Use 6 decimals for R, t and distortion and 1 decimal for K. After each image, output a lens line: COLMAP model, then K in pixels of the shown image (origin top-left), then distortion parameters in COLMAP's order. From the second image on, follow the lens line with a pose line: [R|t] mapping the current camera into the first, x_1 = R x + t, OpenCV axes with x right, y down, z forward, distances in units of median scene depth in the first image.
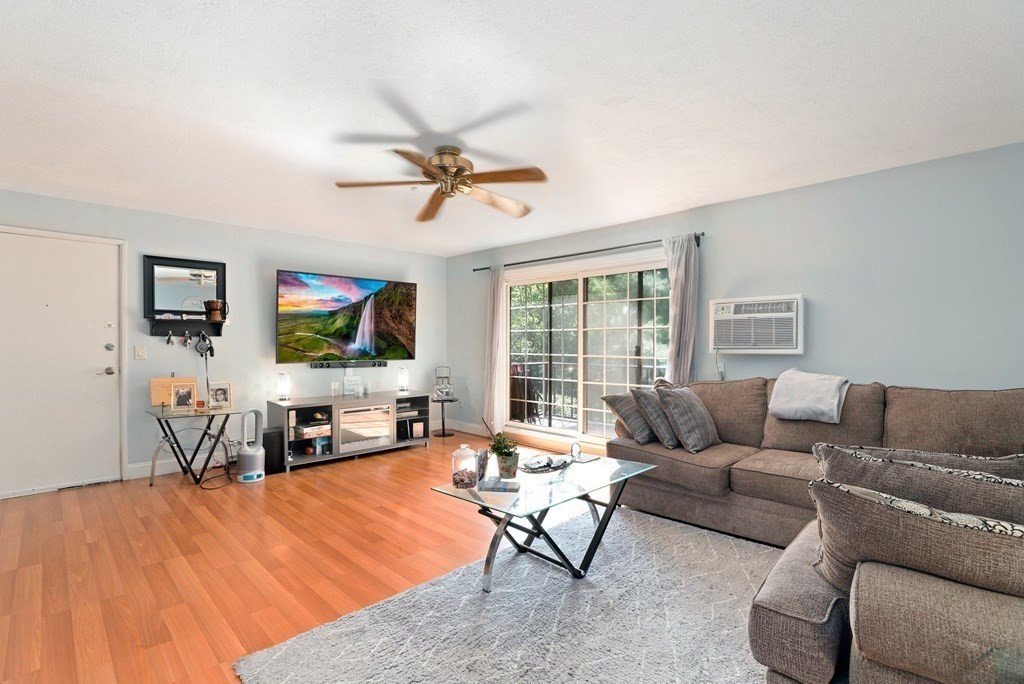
lens RADIAL K [[474.4, 0, 513.6], [0, 474.4, 343.5], [0, 0, 1]] dist [-0.031756, 0.007509]
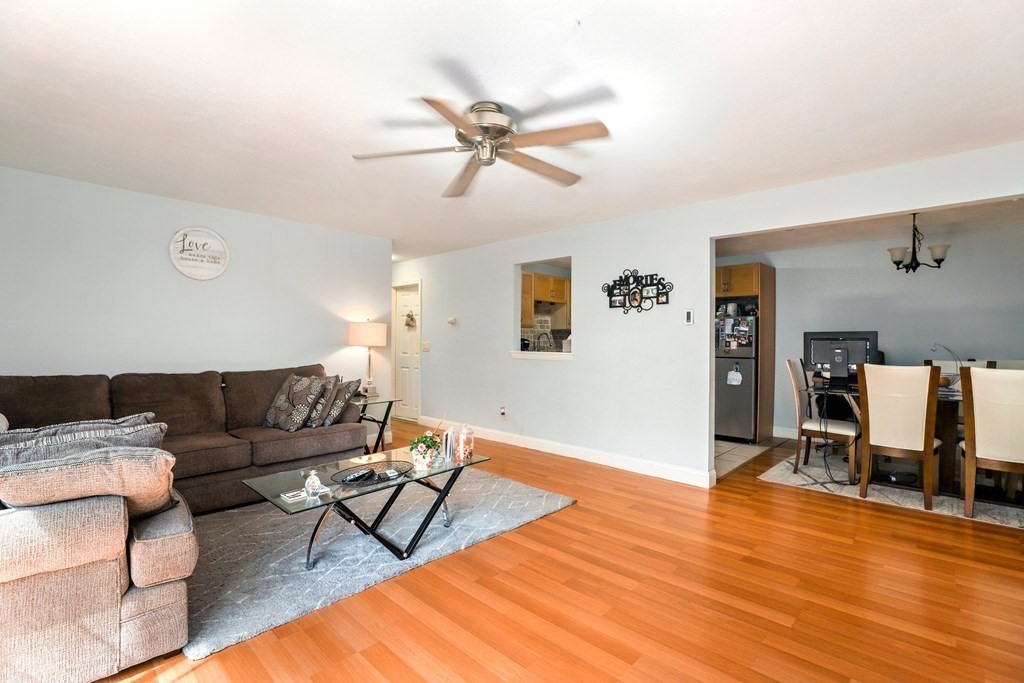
lens RADIAL K [[474.4, 0, 511.2], [0, 474.4, 337.7], [0, 0, 1]] dist [-0.031756, 0.007509]
pose [[-0.999998, -0.001355, 0.001372, -0.144839], [-0.001359, 0.999994, -0.003338, -0.000962], [-0.001367, -0.003340, -0.999993, 1.408101]]
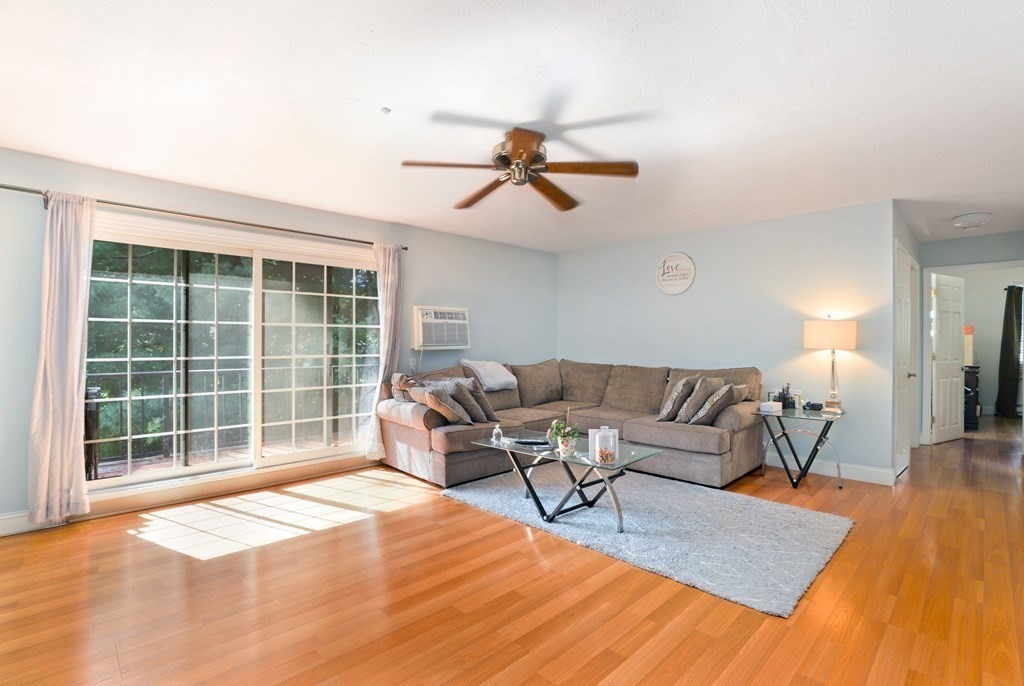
lens RADIAL K [[474.4, 0, 506.3], [0, 474.4, 341.5], [0, 0, 1]] dist [-0.031756, 0.007509]
pose [[0.025312, -0.001394, 0.999679, -0.828534], [-0.000010, 0.999999, 0.001395, -0.002225], [-0.999680, -0.000045, 0.025312, 0.774030]]
